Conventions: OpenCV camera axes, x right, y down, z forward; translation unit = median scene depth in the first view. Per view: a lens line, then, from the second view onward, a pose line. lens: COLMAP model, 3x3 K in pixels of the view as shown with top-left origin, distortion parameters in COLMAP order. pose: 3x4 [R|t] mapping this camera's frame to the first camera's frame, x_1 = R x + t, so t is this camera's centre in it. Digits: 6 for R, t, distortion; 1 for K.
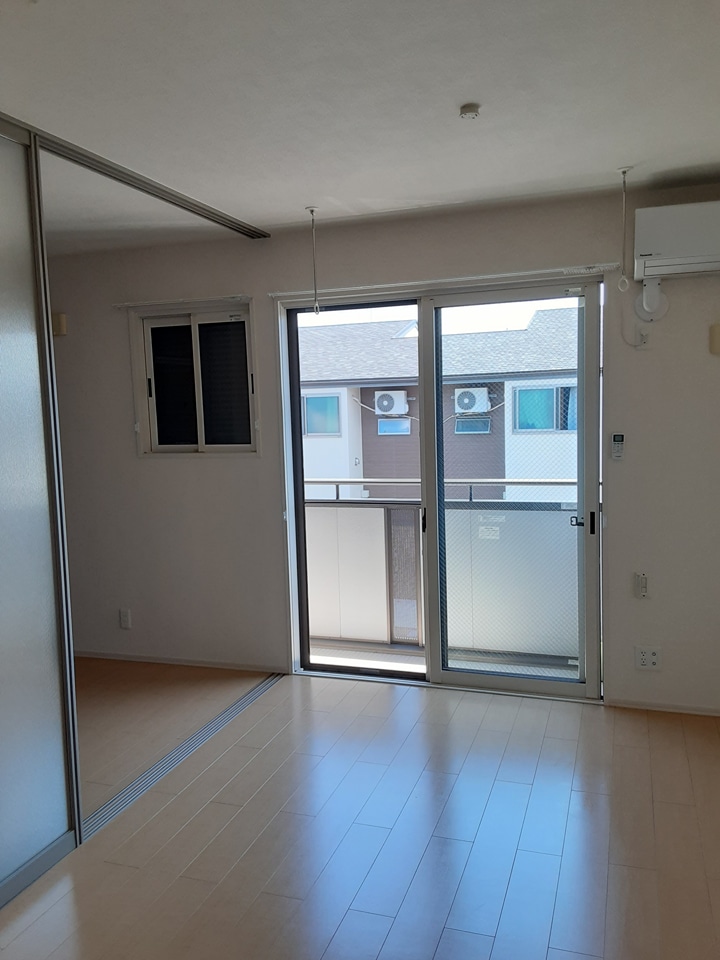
lens RADIAL K [[781.7, 0, 364.6], [0, 781.7, 479.1], [0, 0, 1]] dist [0.031276, -0.032151]
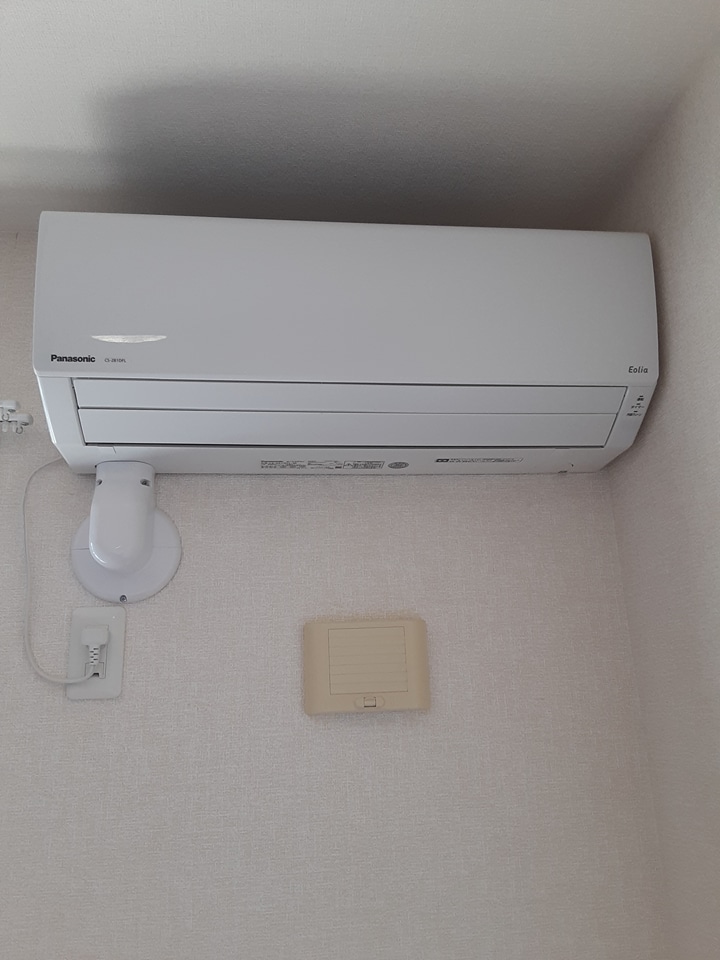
lens RADIAL K [[781.7, 0, 360.6], [0, 781.7, 480.4], [0, 0, 1]] dist [0.031276, -0.032151]
pose [[0.880272, 0.101709, 0.463440, 0.284992], [0.039227, 0.957809, -0.284715, -0.148342], [-0.472845, 0.268806, 0.839143, 0.655613]]
